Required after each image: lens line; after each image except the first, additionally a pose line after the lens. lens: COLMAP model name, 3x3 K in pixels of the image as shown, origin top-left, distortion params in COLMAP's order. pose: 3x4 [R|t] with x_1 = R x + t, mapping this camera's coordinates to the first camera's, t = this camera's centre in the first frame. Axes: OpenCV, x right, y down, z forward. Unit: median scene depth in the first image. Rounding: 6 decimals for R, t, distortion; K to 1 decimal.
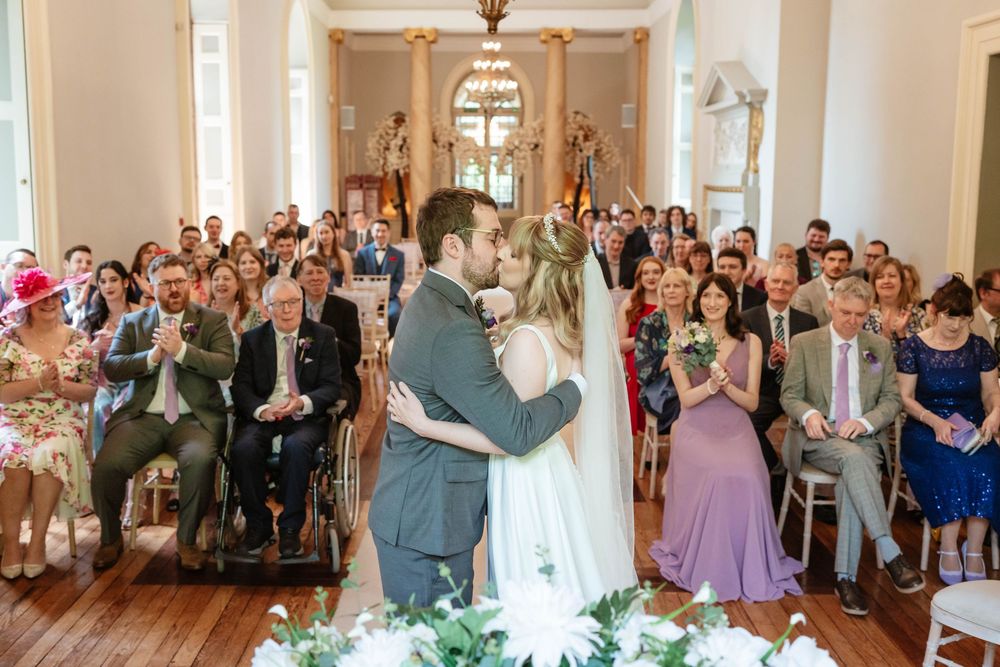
lens RADIAL K [[1017.5, 0, 500.0], [0, 1017.5, 333.5], [0, 0, 1]] dist [-0.022026, 0.000143]
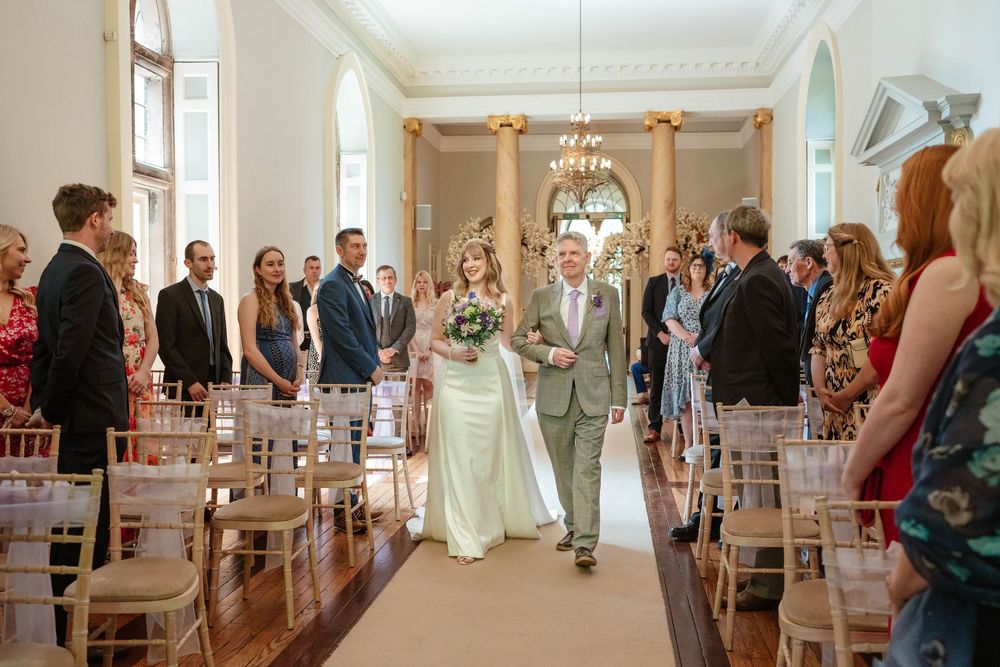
lens RADIAL K [[1017.5, 0, 500.0], [0, 1017.5, 333.5], [0, 0, 1]] dist [-0.022026, 0.000143]
pose [[0.993359, -0.004014, -0.114987, 0.016589], [-0.010349, 0.992223, -0.124044, -0.004511], [0.114591, 0.124410, 0.985592, 0.157402]]
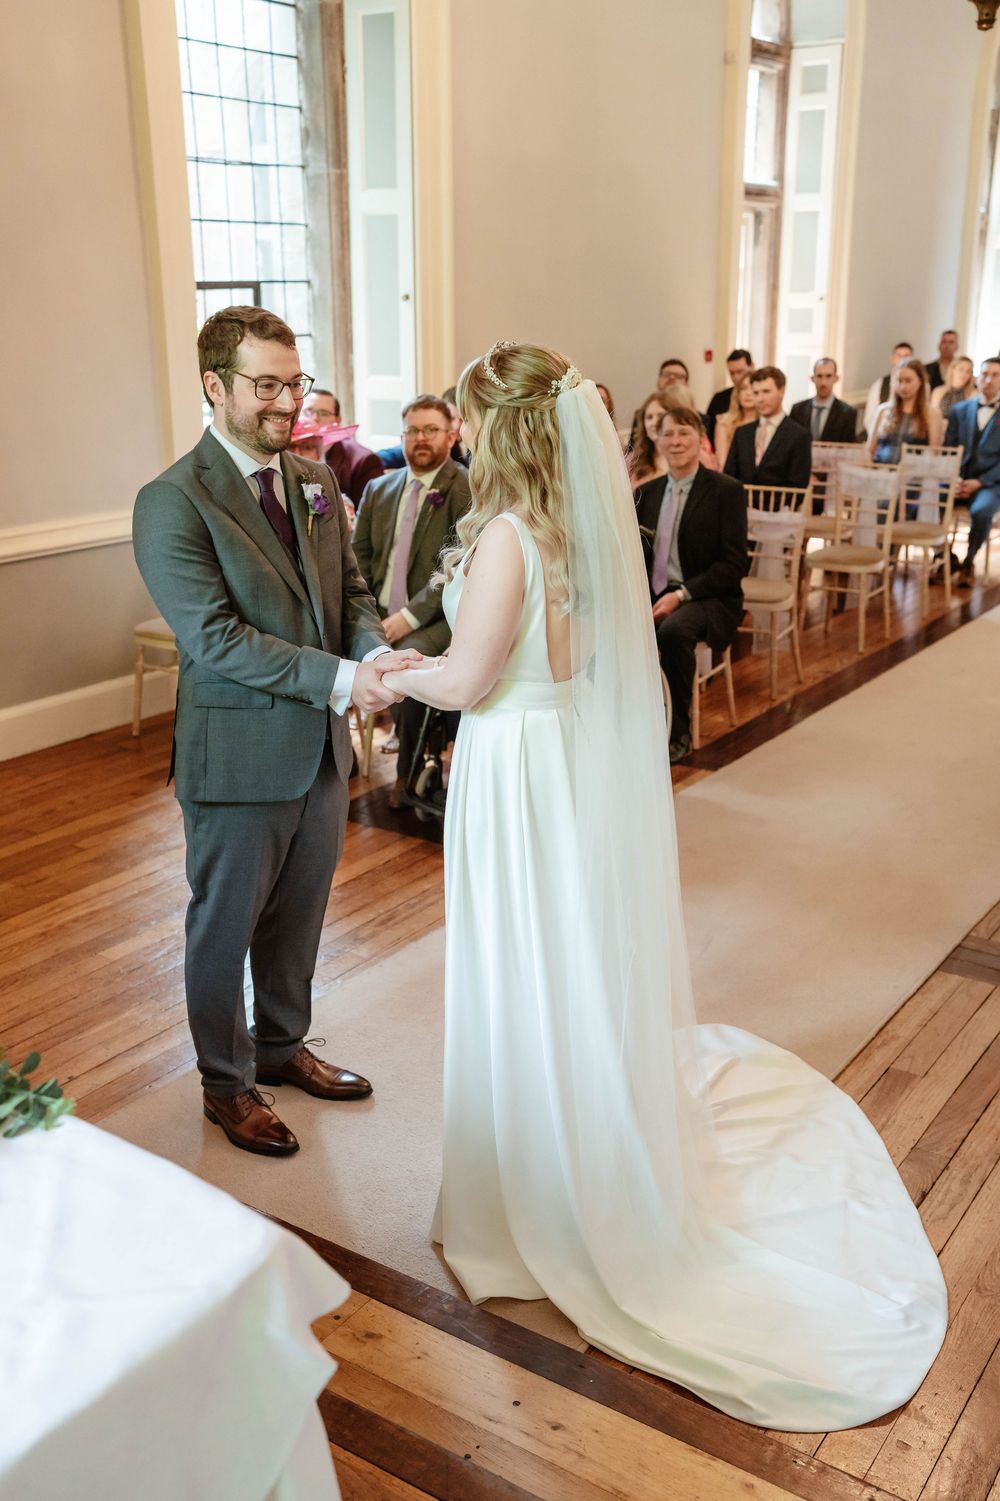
lens RADIAL K [[1471.1, 0, 500.0], [0, 1471.1, 750.5], [0, 0, 1]] dist [-0.010422, 0.125428]
pose [[0.830831, 0.159728, -0.533111, 0.069361], [-0.077791, 0.981855, 0.172945, -0.003078], [0.551061, -0.102217, 0.828181, 0.021960]]
